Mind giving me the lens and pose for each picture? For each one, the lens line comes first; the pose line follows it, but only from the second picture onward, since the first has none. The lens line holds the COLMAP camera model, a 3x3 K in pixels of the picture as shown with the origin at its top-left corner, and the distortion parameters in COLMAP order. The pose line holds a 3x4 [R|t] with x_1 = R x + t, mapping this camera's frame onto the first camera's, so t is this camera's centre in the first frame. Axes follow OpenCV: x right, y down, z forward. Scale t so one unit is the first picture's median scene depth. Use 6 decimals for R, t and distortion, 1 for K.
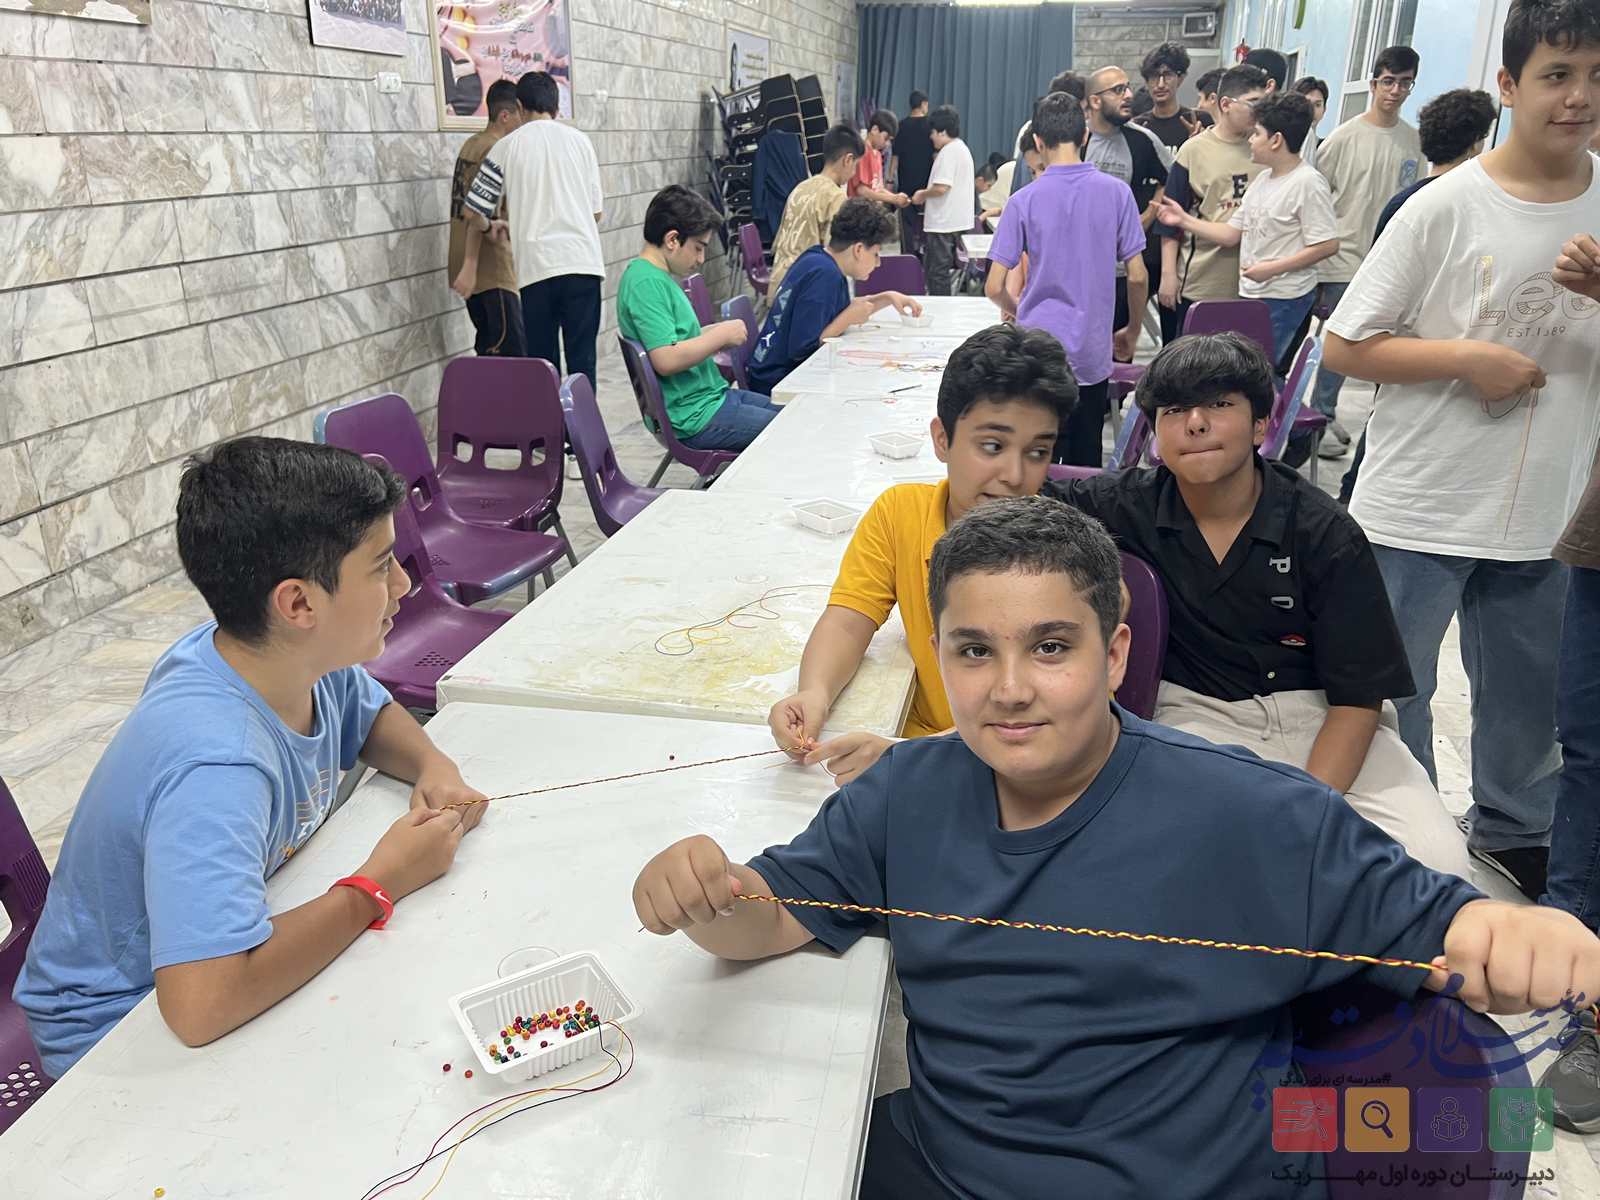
lens RADIAL K [[1205.7, 0, 795.1], [0, 1205.7, 596.5], [0, 0, 1]] dist [-0.026671, -0.006571]
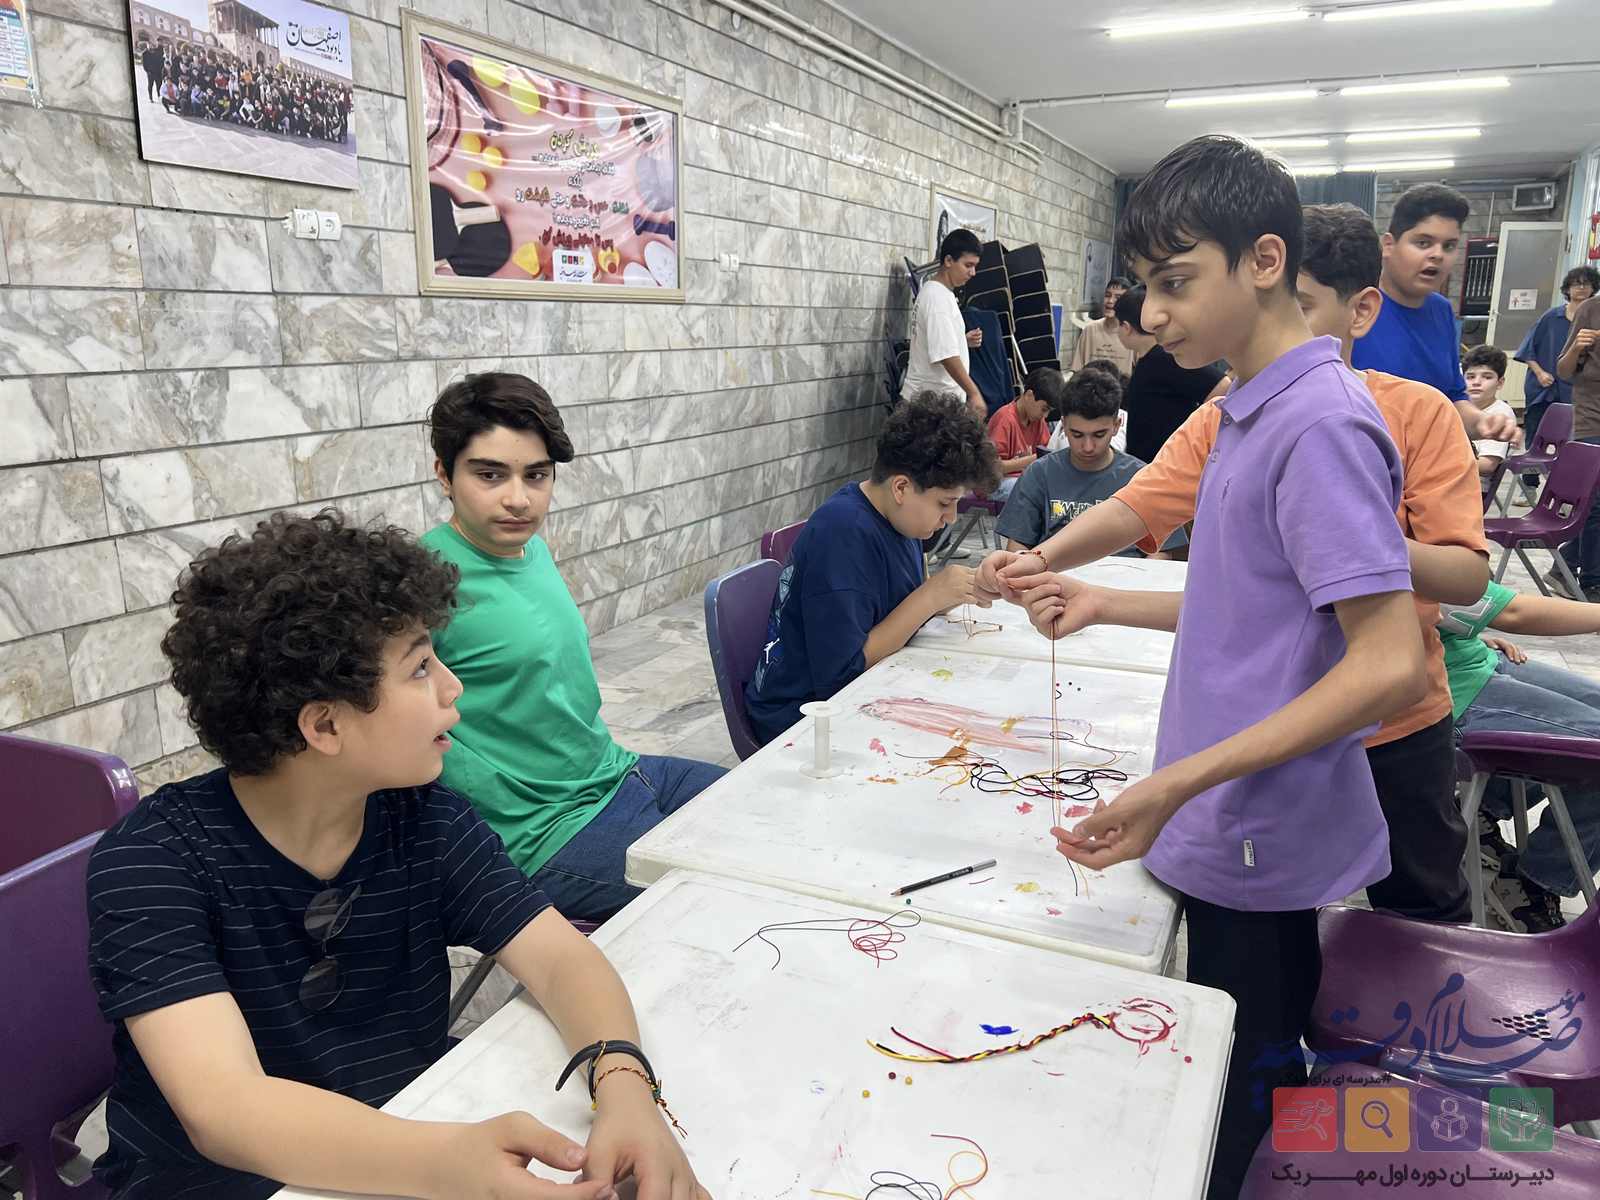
lens RADIAL K [[1205.7, 0, 808.5], [0, 1205.7, 597.0], [0, 0, 1]] dist [-0.026671, -0.006571]
pose [[0.976590, 0.048814, -0.209499, 0.090279], [-0.078947, 0.987284, -0.137975, -0.142753], [0.200100, 0.151285, 0.968025, 0.413991]]
